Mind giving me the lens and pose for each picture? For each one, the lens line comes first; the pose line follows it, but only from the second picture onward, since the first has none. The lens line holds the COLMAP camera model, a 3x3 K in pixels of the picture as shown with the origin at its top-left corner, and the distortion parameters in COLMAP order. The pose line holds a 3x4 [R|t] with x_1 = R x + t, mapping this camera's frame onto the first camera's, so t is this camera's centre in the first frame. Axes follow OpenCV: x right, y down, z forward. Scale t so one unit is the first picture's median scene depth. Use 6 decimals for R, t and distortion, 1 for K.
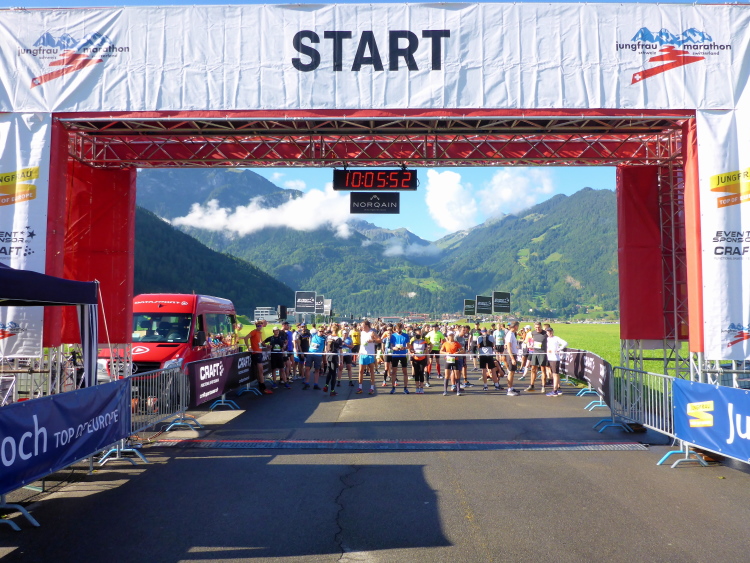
lens RADIAL K [[618.3, 0, 376.2], [0, 618.3, 281.7], [0, 0, 1]] dist [-0.009542, -0.006539]
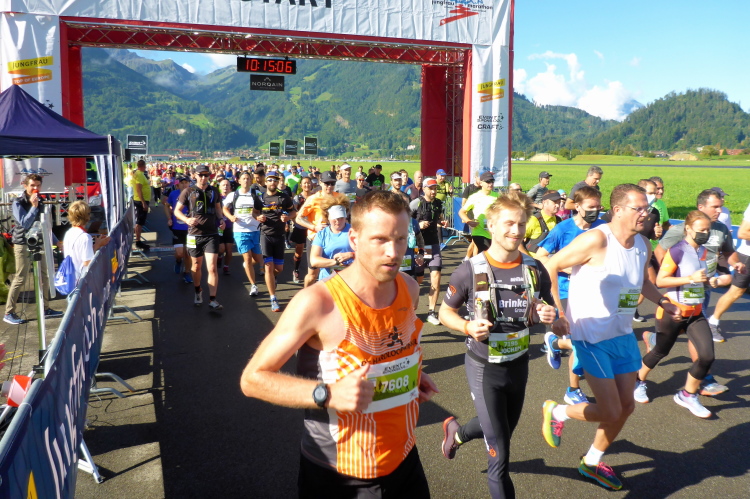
lens RADIAL K [[635.5, 0, 362.8], [0, 635.5, 220.1], [0, 0, 1]] dist [-0.014463, -0.021258]
pose [[0.939668, -0.033367, 0.340456, -0.381338], [-0.021353, 0.987570, 0.155724, -0.057907], [-0.341420, -0.153599, 0.927275, -0.605660]]
